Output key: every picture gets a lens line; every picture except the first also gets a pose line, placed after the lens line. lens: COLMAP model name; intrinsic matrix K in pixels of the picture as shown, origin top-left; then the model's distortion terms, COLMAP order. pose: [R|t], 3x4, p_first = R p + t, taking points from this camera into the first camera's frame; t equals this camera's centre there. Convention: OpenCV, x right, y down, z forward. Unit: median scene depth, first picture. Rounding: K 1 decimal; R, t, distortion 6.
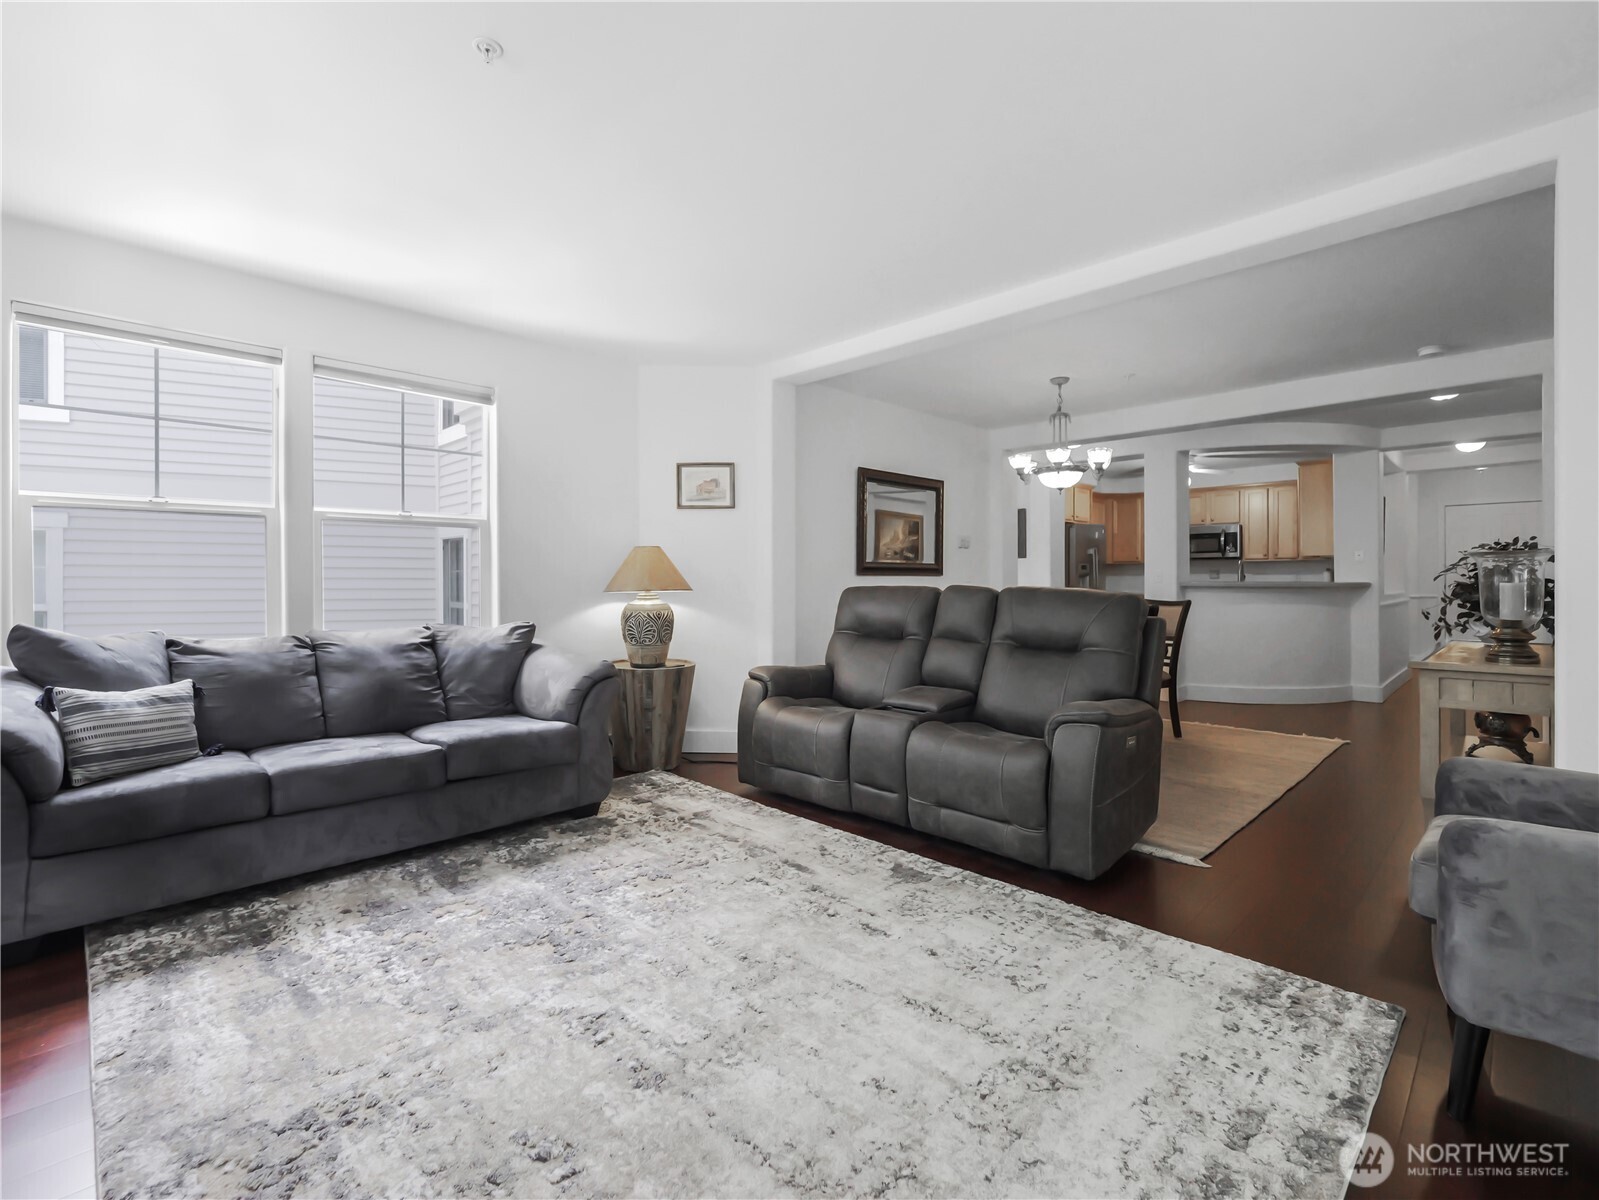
lens RADIAL K [[743.0, 0, 790.2], [0, 743.0, 586.1], [0, 0, 1]] dist [-0.000754, 0.000651]
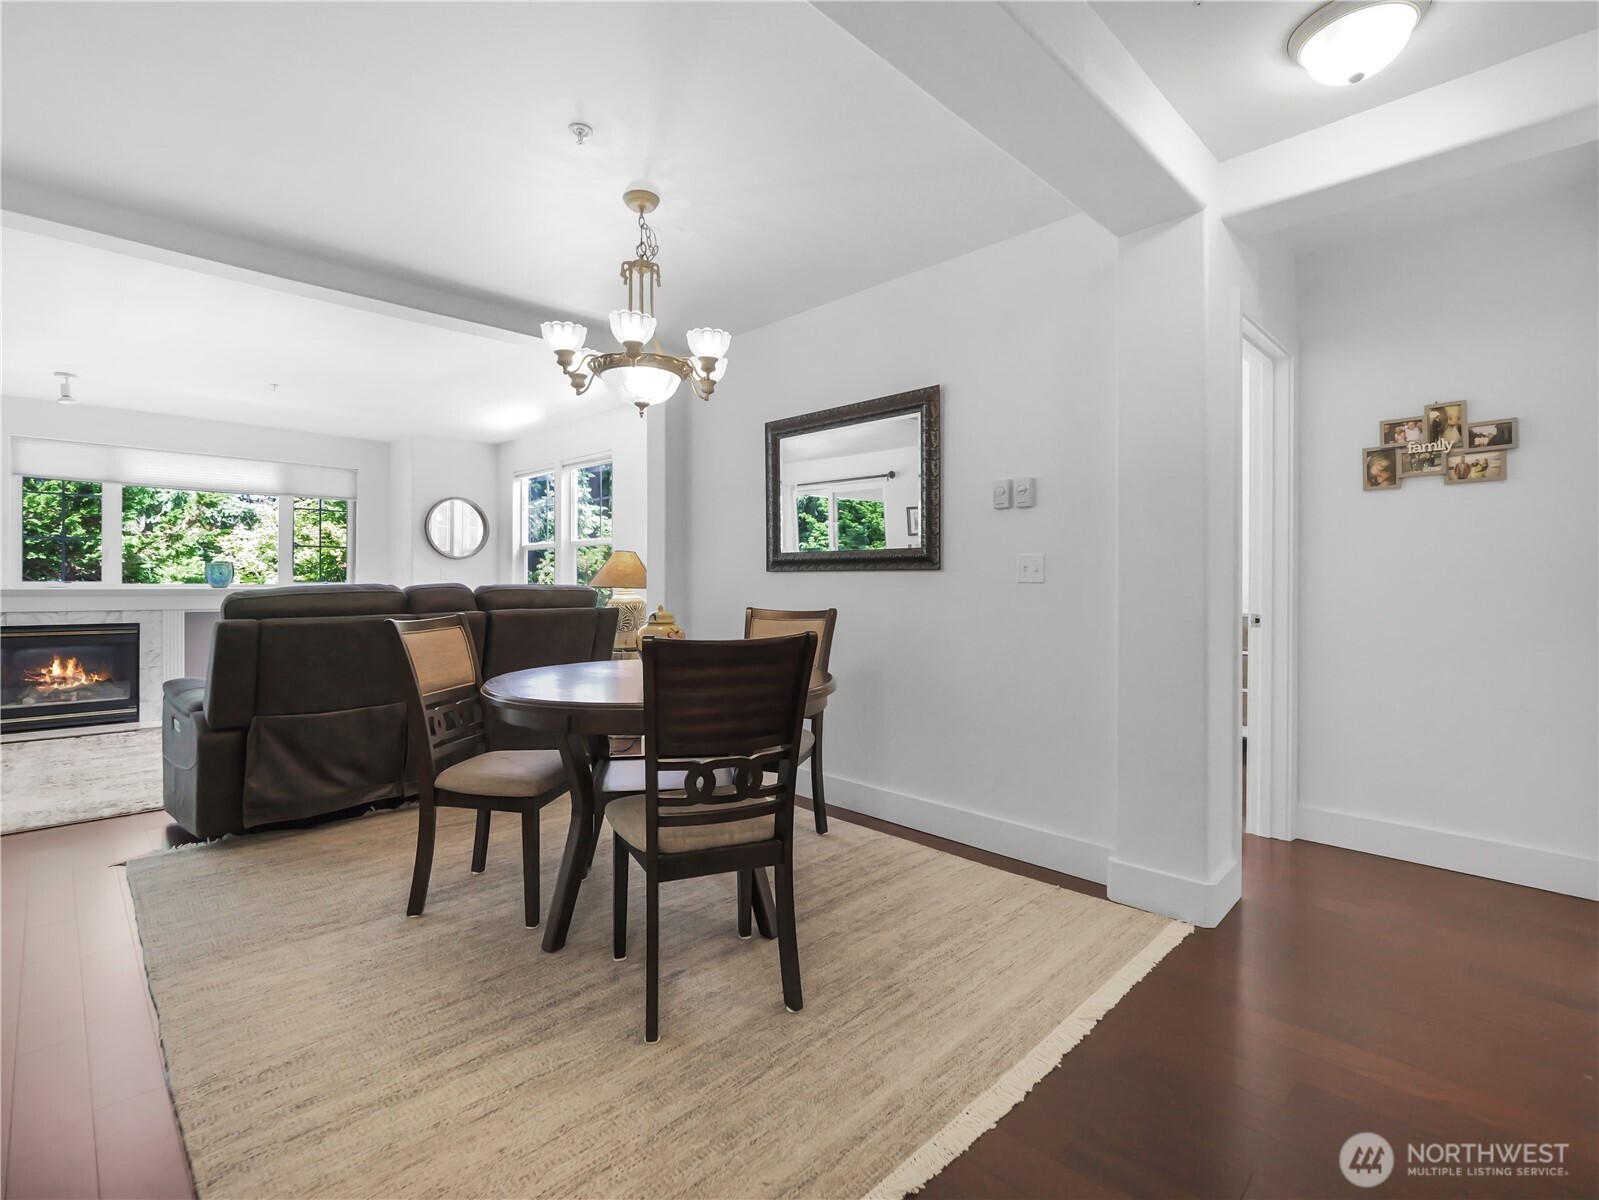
lens RADIAL K [[752.1, 0, 789.2], [0, 752.1, 600.2], [0, 0, 1]] dist [-0.001304, -0.000131]
pose [[-0.003713, 0.027918, -0.999603, 0.733419], [-0.010332, 0.999556, 0.027955, -0.006045], [0.999940, 0.010432, -0.003423, 0.899471]]
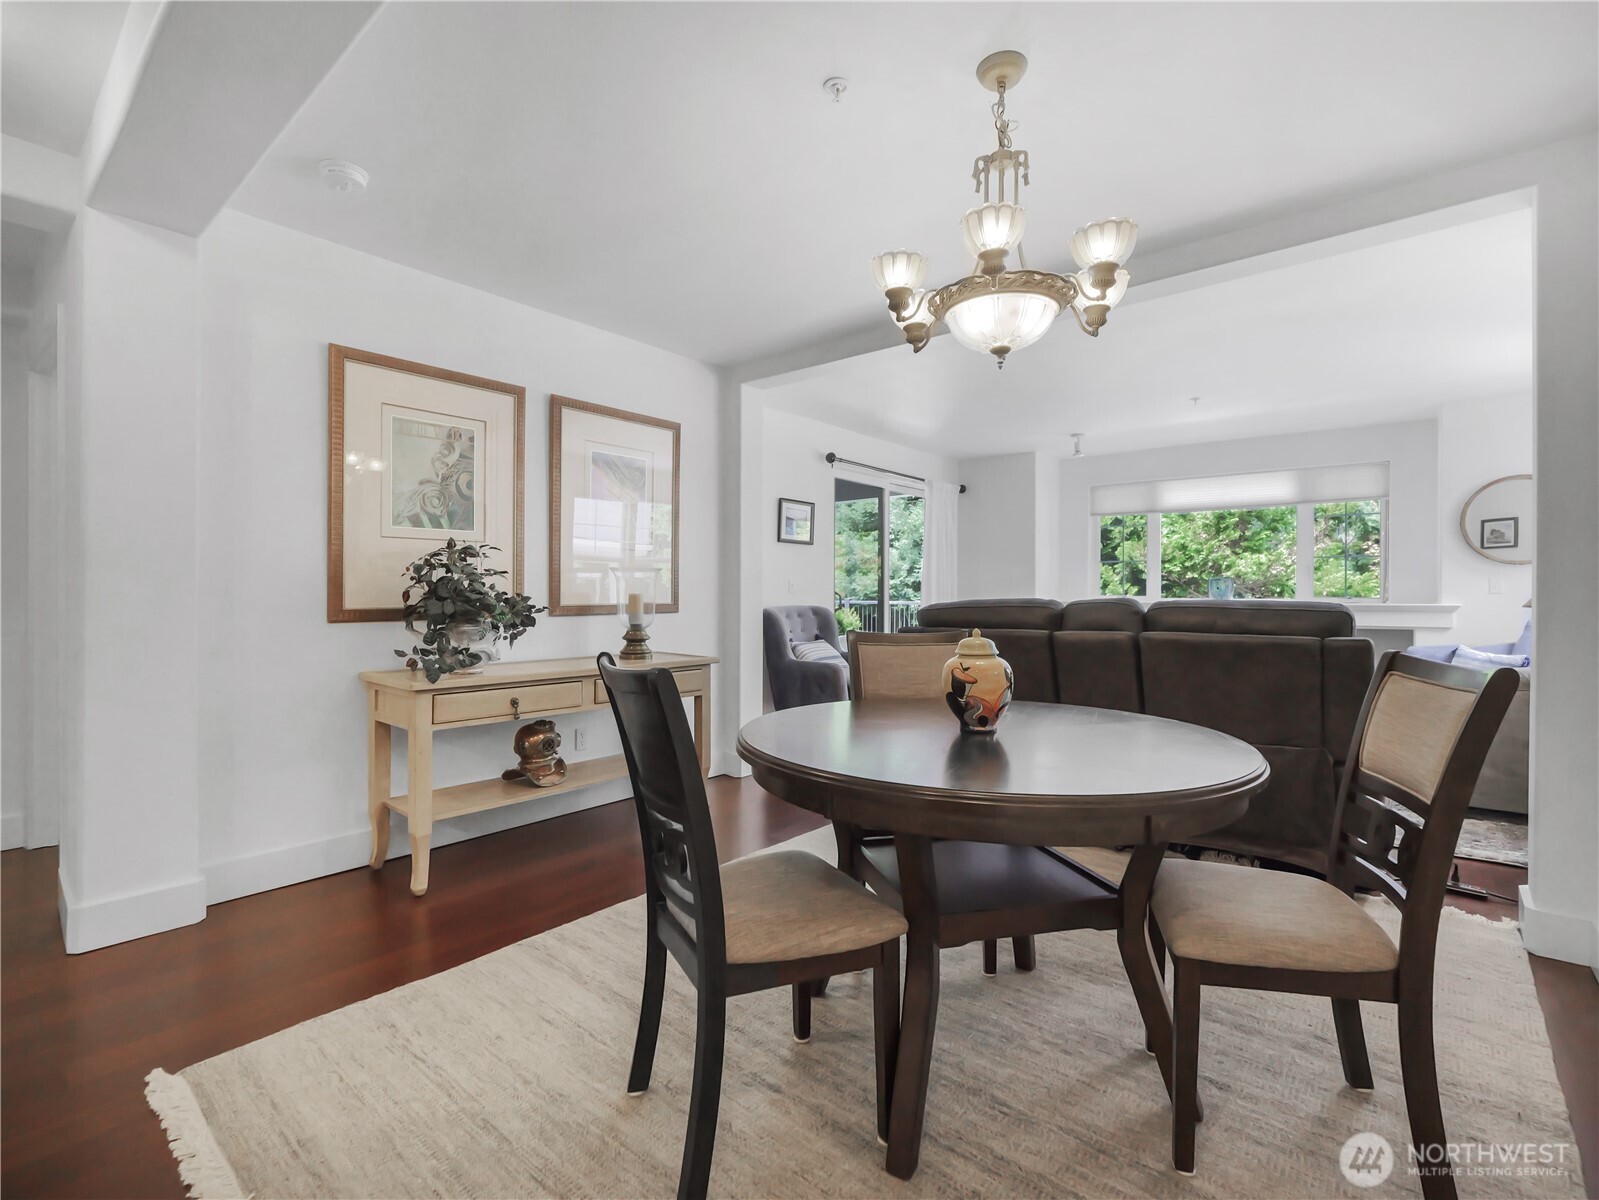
lens RADIAL K [[752.1, 0, 789.2], [0, 752.1, 600.2], [0, 0, 1]] dist [-0.001304, -0.000131]
pose [[-0.996215, -0.000305, -0.086920, 0.407771], [-0.001957, 0.999819, 0.018921, -0.008463], [0.086899, 0.019020, -0.996036, 1.122623]]
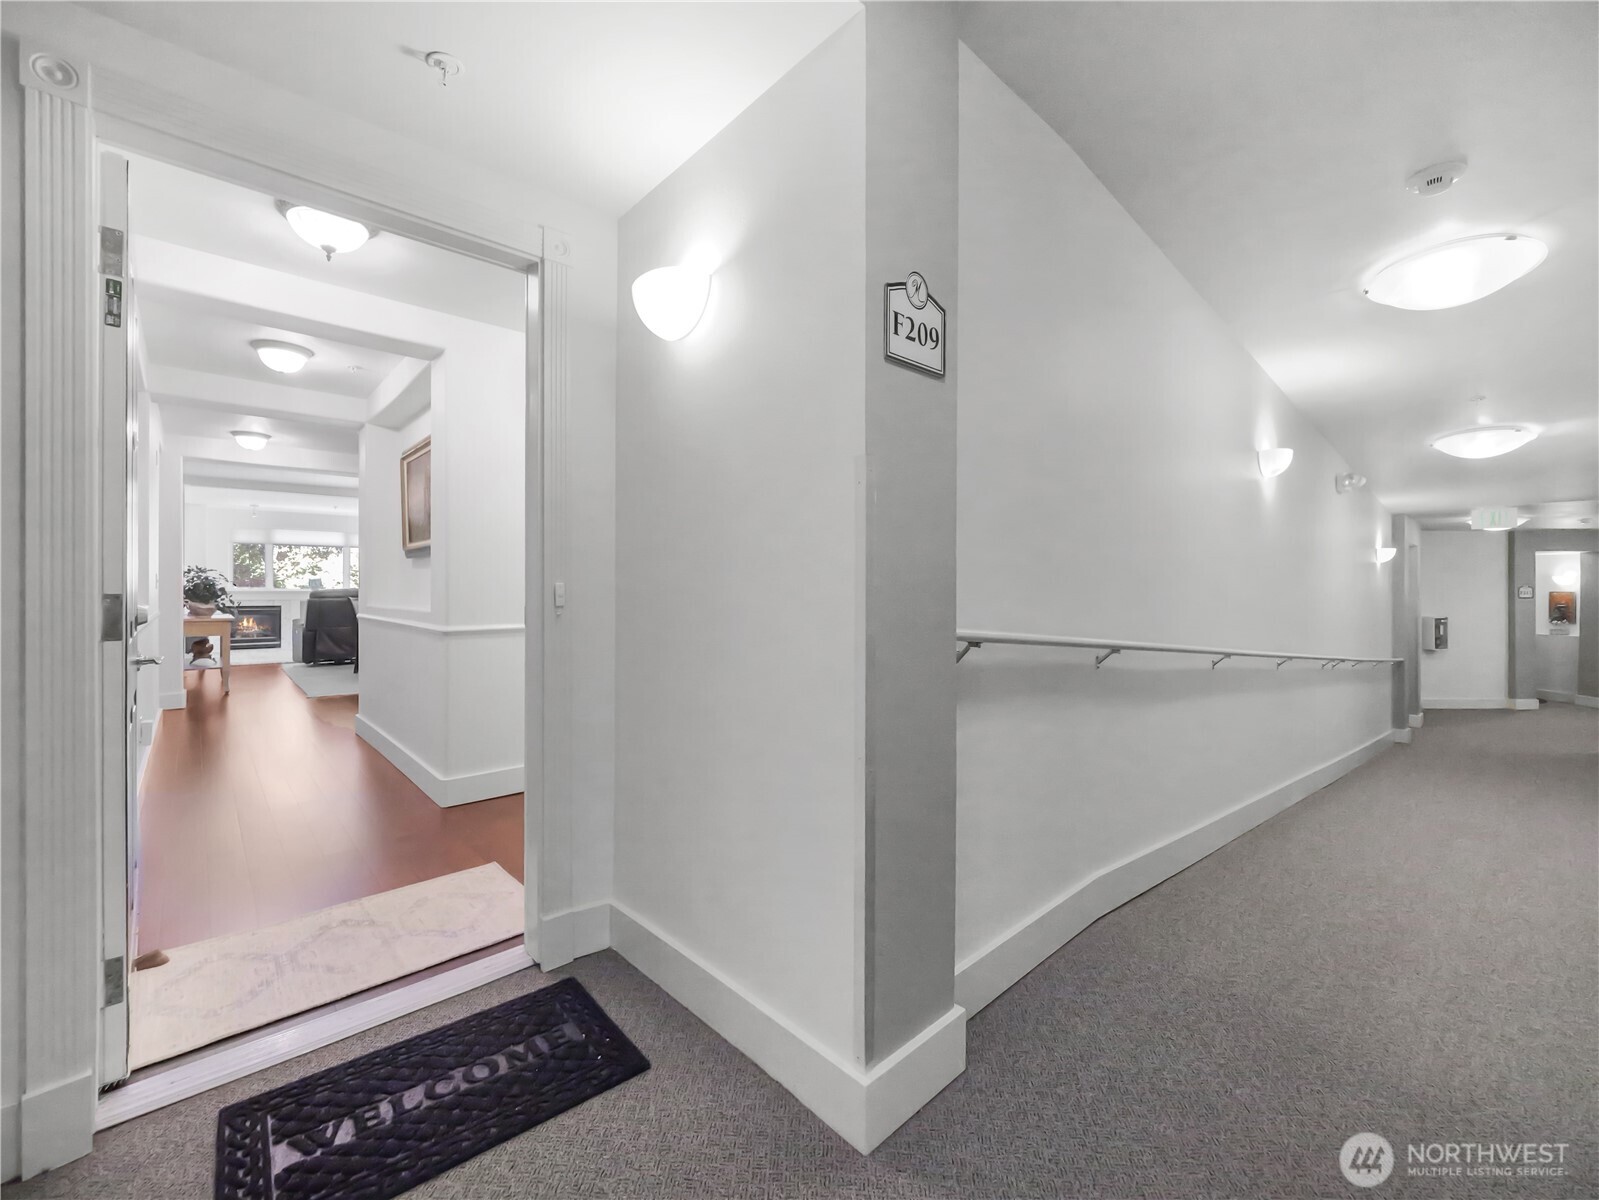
lens RADIAL K [[652.1, 0, 799.5], [0, 652.1, 600.0], [0, 0, 1]] dist [-0.013627, 0.003916]
pose [[-0.027164, 0.024224, -0.999337, 1.640375], [-0.010243, 0.999647, 0.024510, -0.020575], [0.999579, 0.010902, -0.026906, 1.643347]]
